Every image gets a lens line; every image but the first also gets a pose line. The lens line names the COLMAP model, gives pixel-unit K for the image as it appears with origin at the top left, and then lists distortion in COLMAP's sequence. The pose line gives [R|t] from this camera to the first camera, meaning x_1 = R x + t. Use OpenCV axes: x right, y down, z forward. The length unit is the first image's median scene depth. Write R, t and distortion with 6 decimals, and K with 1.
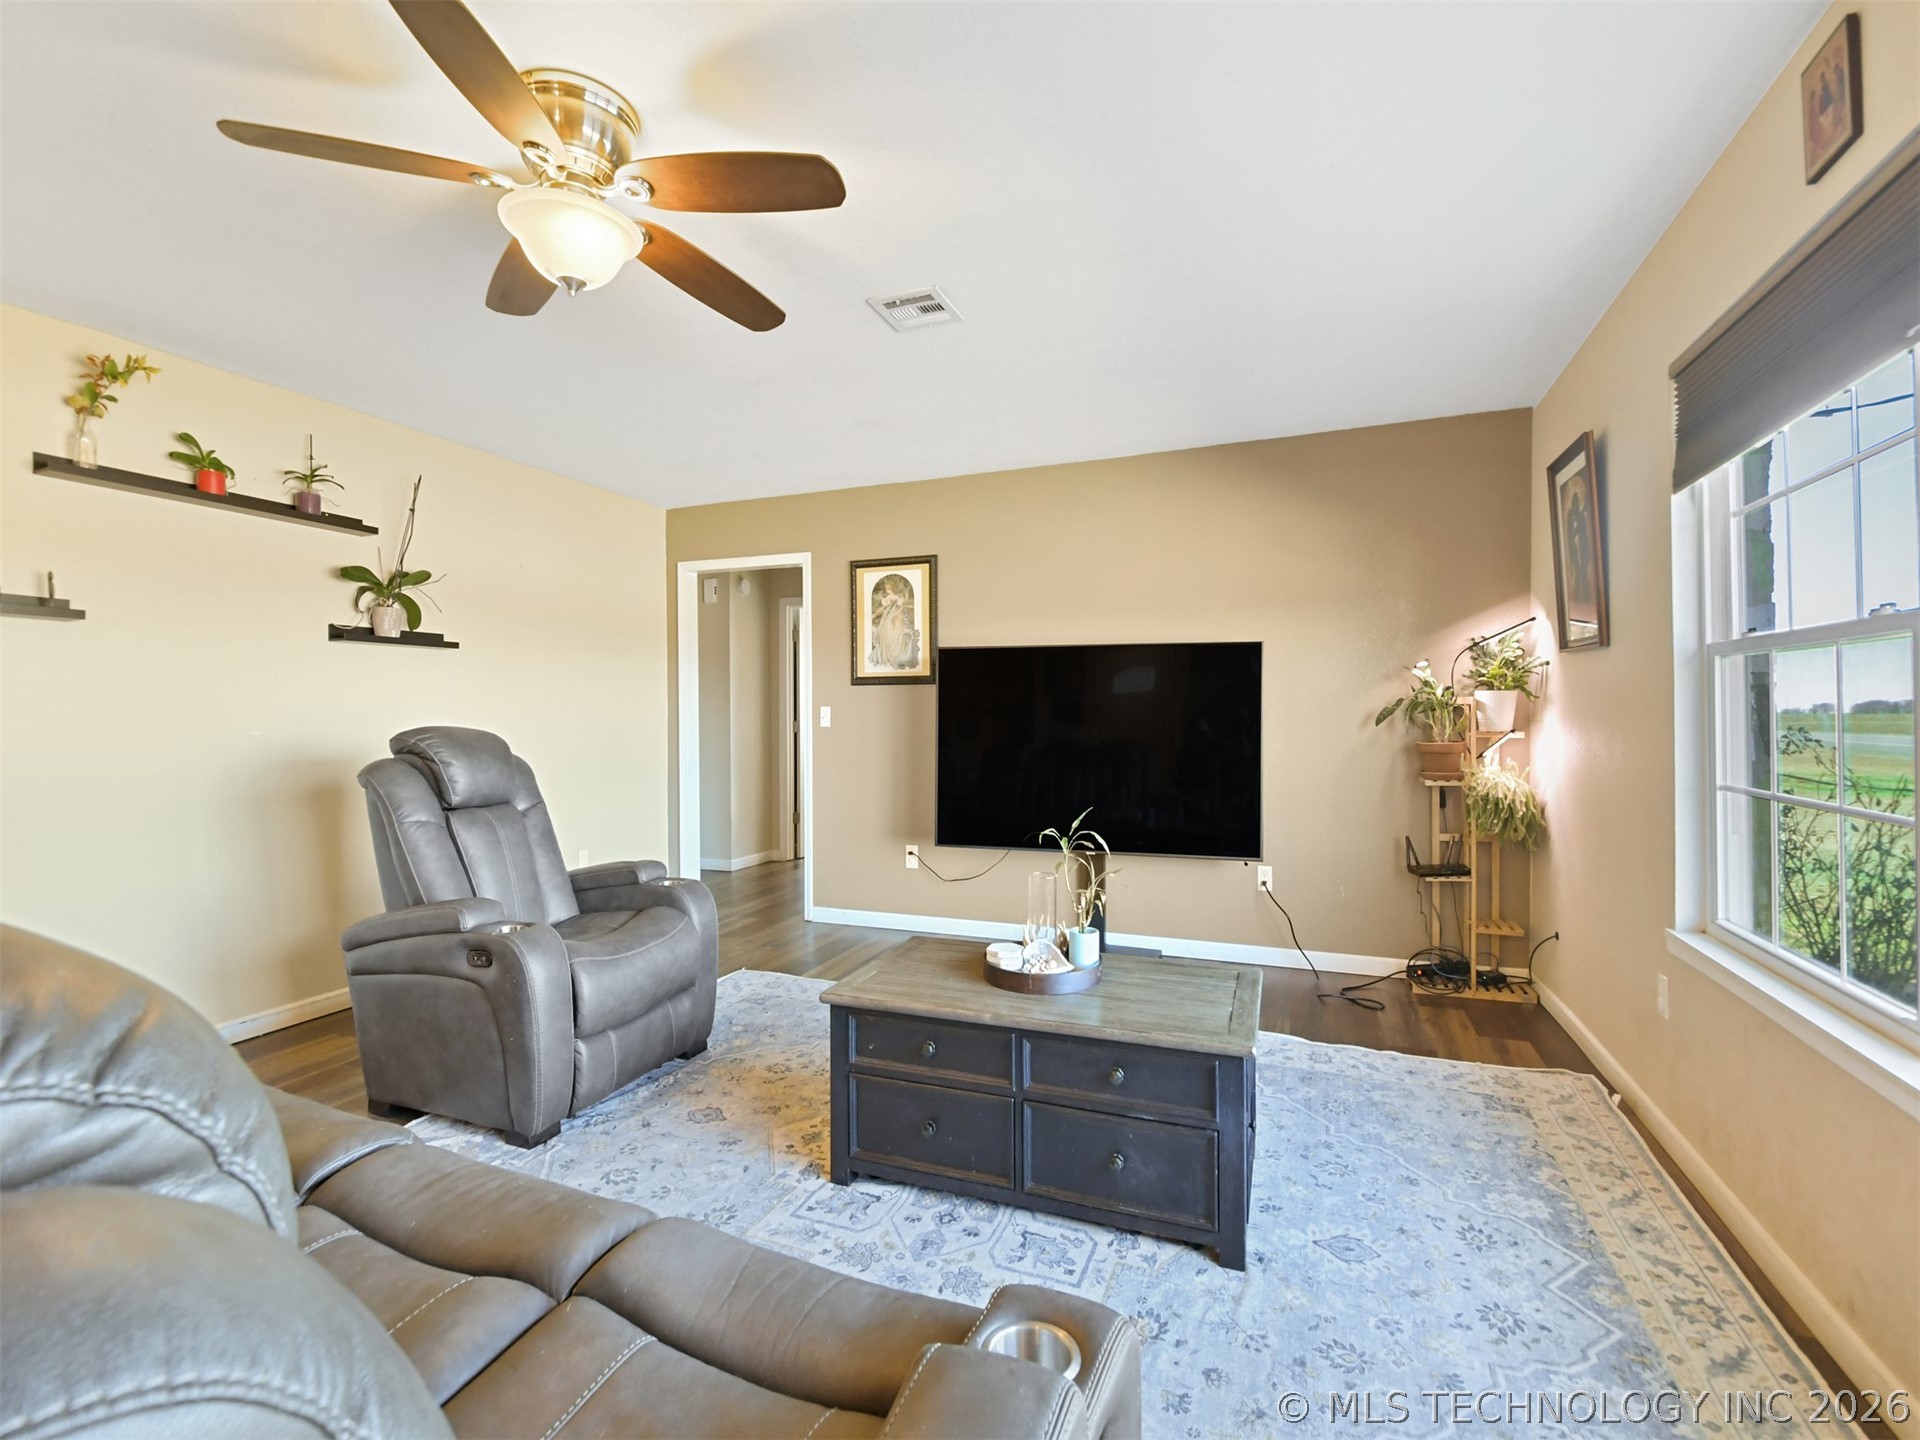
lens RADIAL K [[867.6, 0, 951.2], [0, 867.6, 727.7], [0, 0, 1]] dist [0.003701, -0.013647]
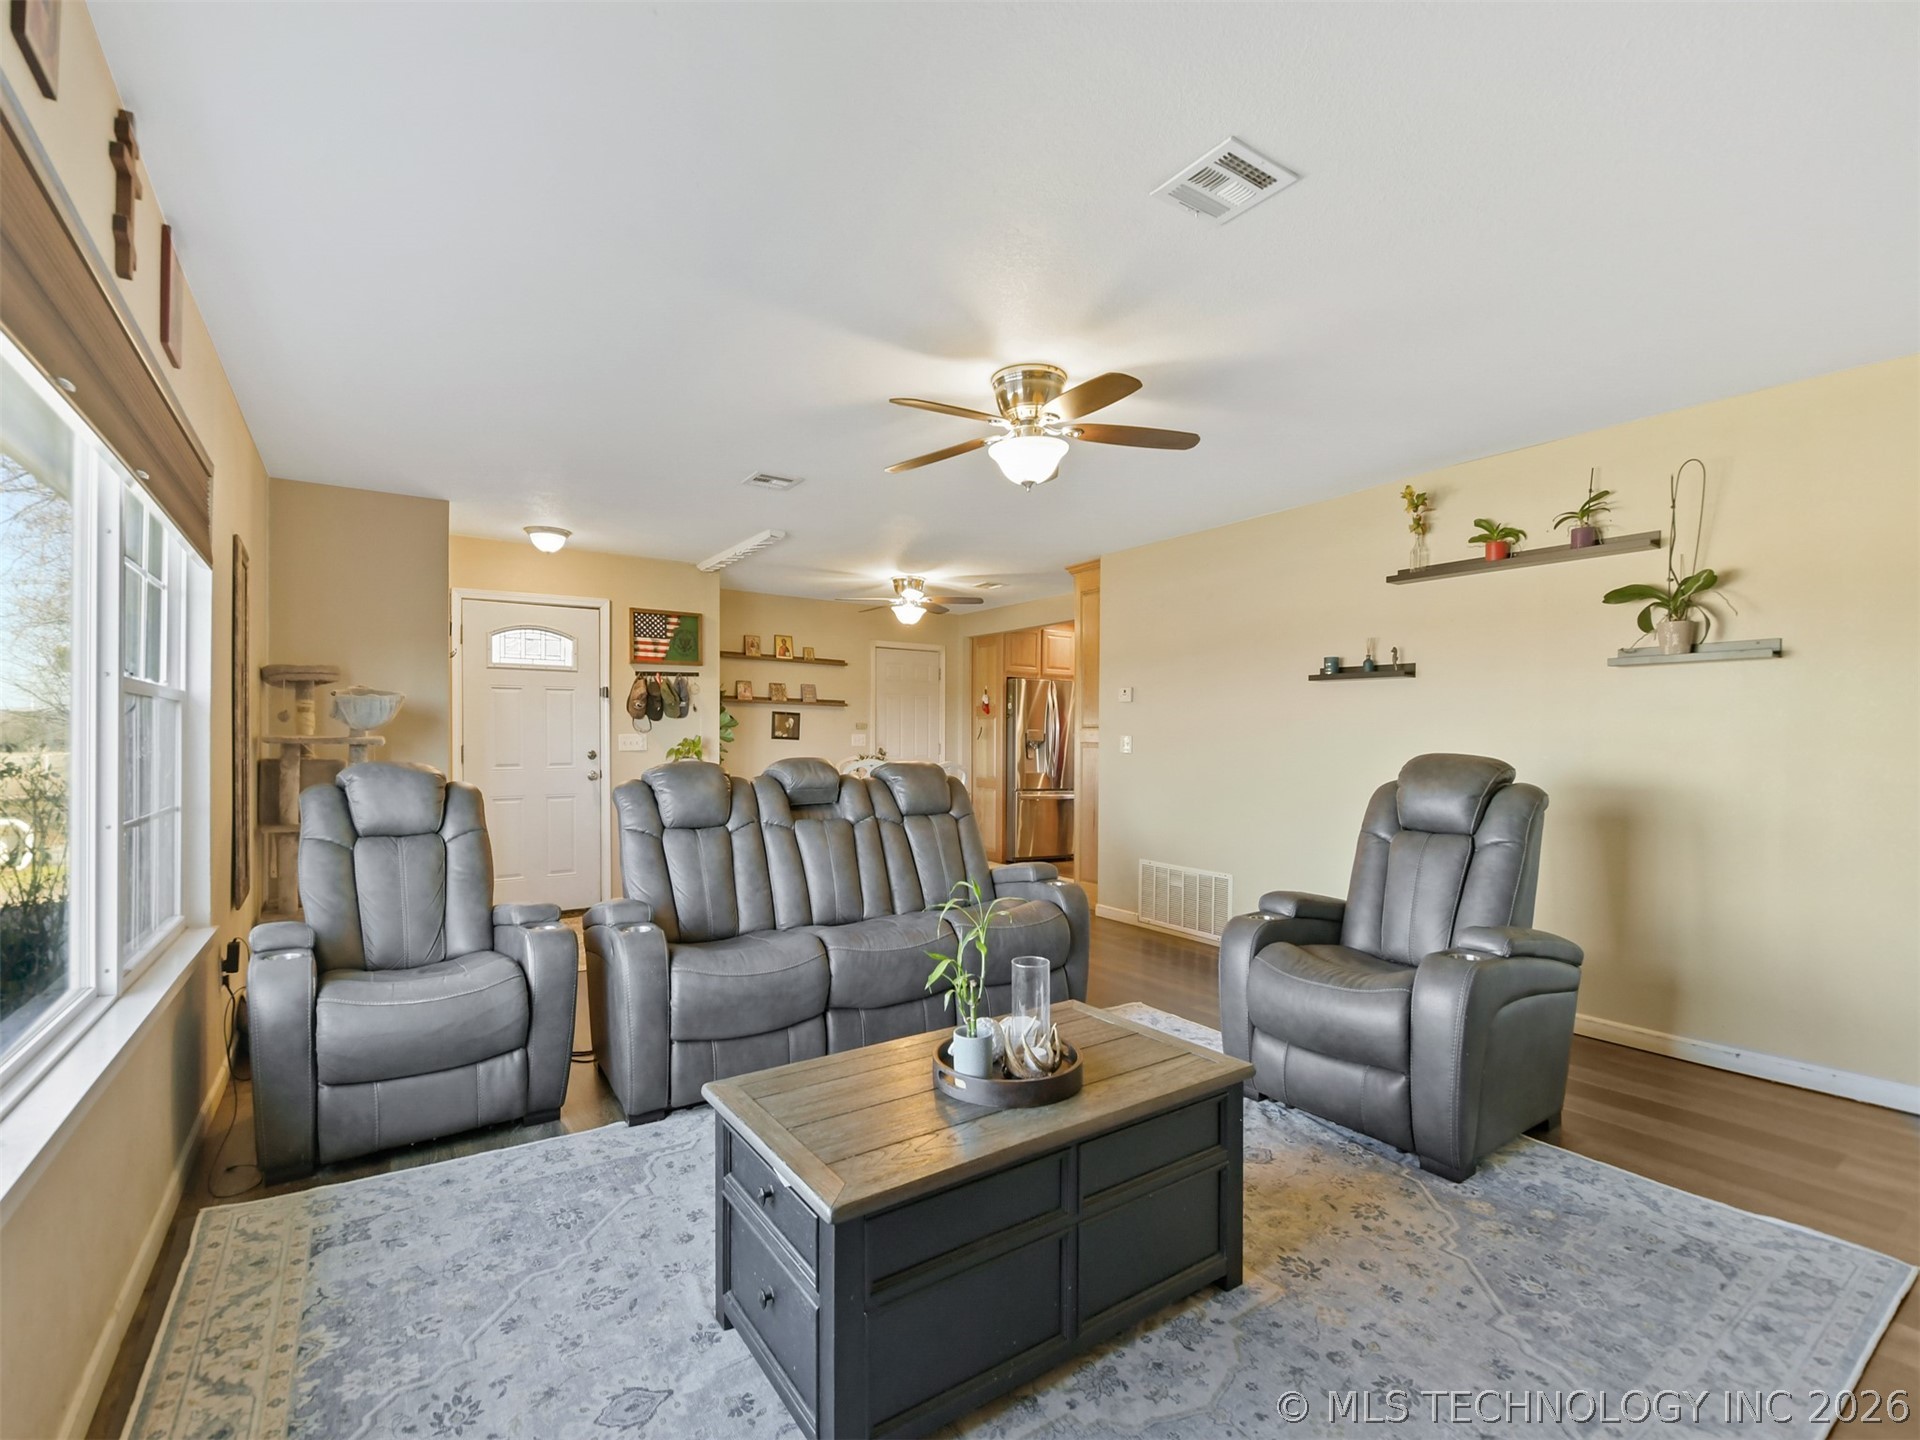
lens RADIAL K [[867.6, 0, 951.2], [0, 867.6, 727.7], [0, 0, 1]] dist [0.003701, -0.013647]
pose [[-0.564736, -0.002138, -0.825269, 0.526737], [-0.012073, 0.999911, 0.005671, -0.025869], [0.825183, 0.013166, -0.564712, 0.930567]]
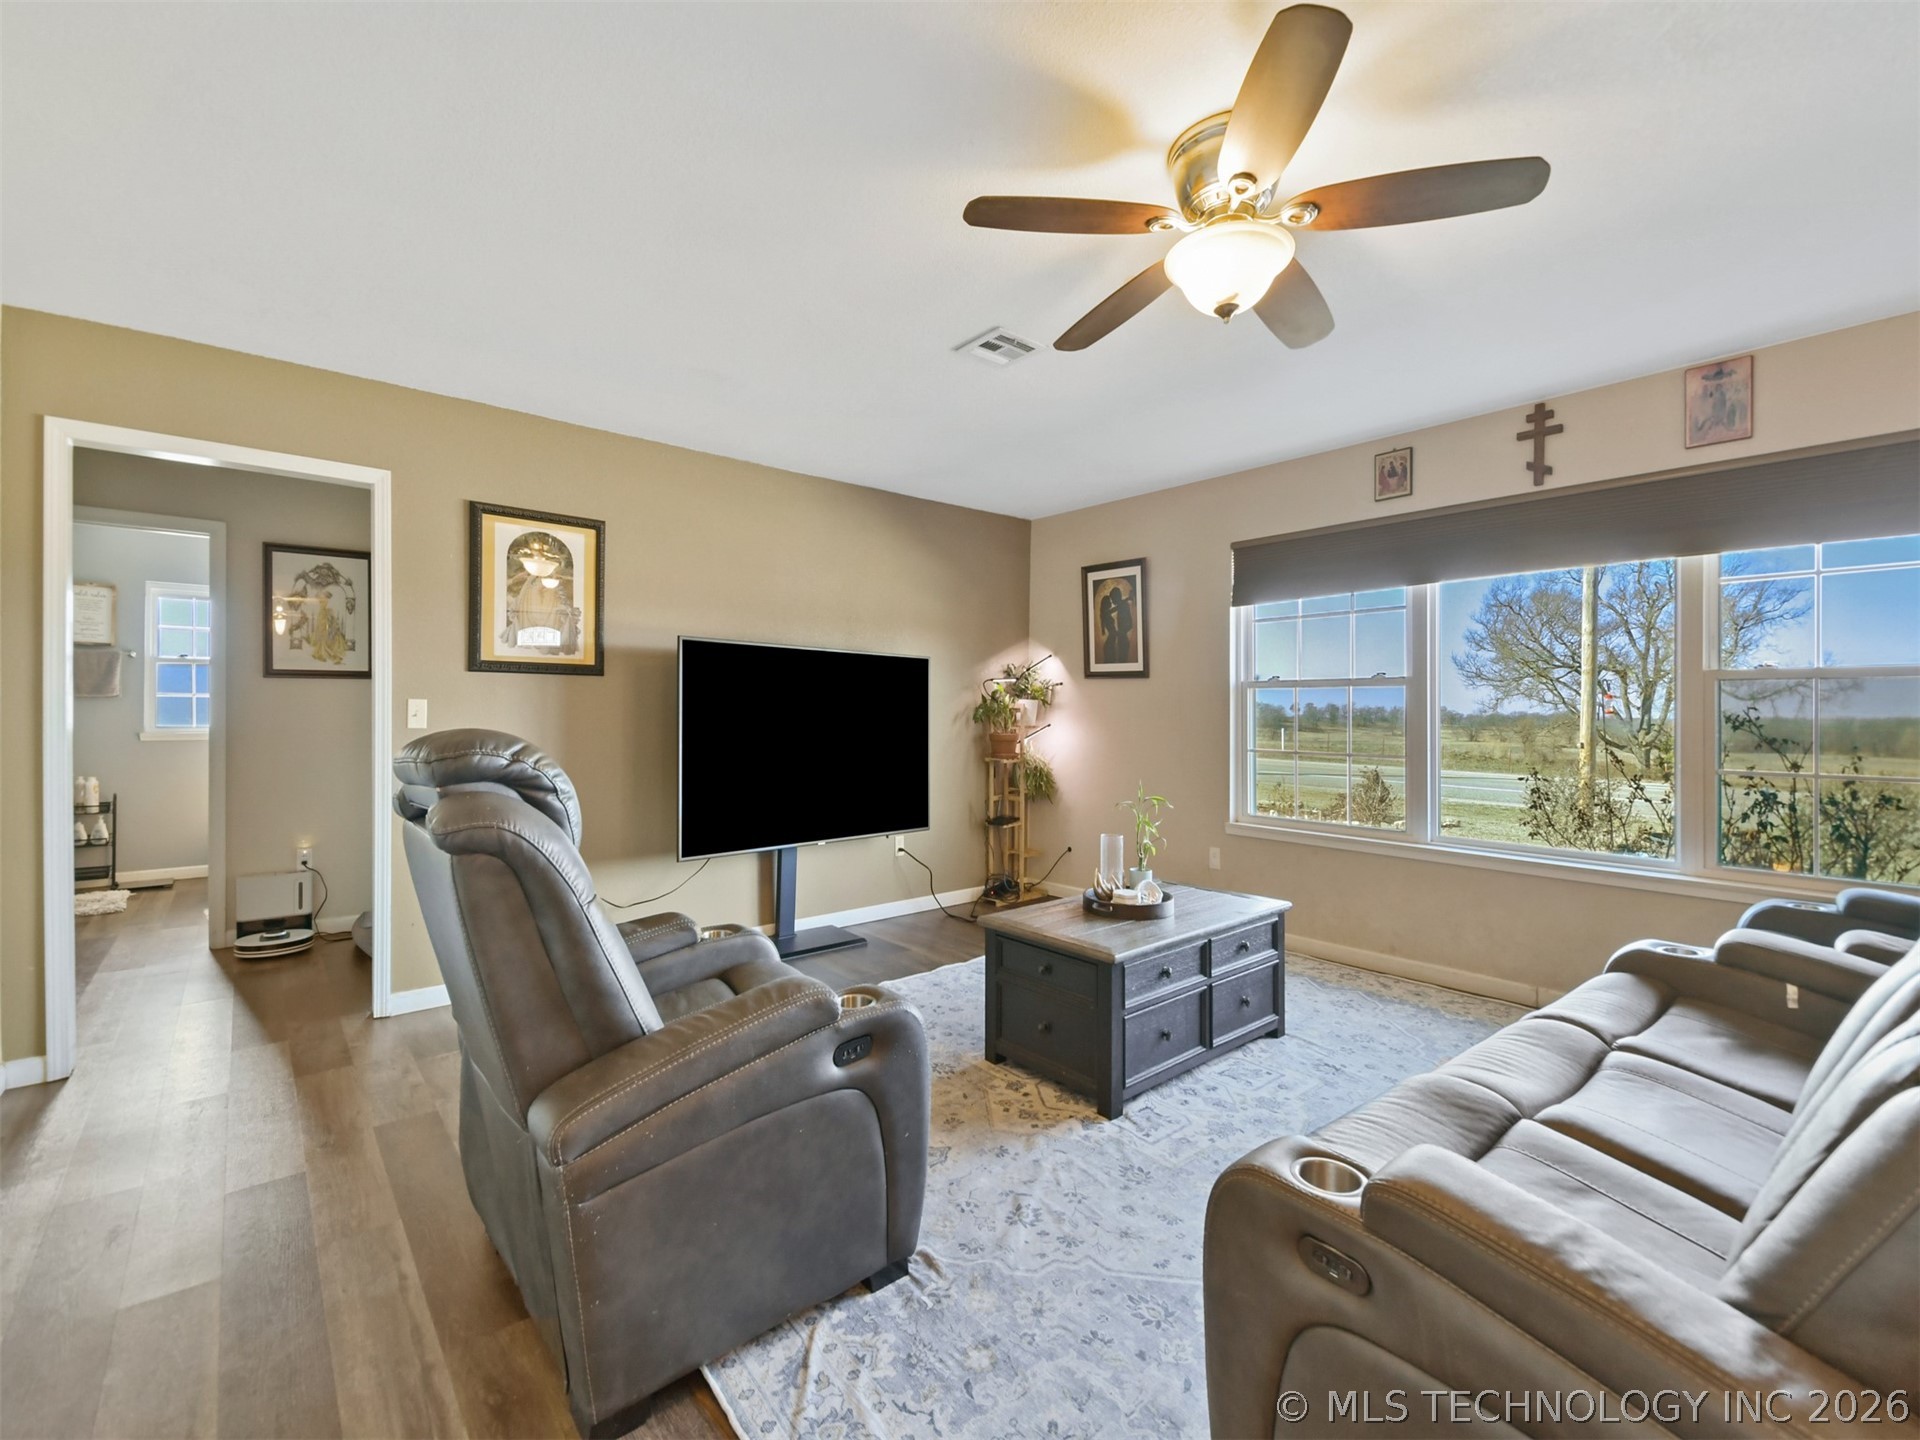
lens RADIAL K [[859.4, 0, 960.0], [0, 859.4, 720.0], [0, 0, 1]] dist [0.025086, -0.000380]
pose [[0.453978, -0.003097, 0.891008, -0.782286], [0.007489, 0.999972, -0.000340, -0.005789], [-0.890982, 0.006827, 0.453988, 0.407571]]
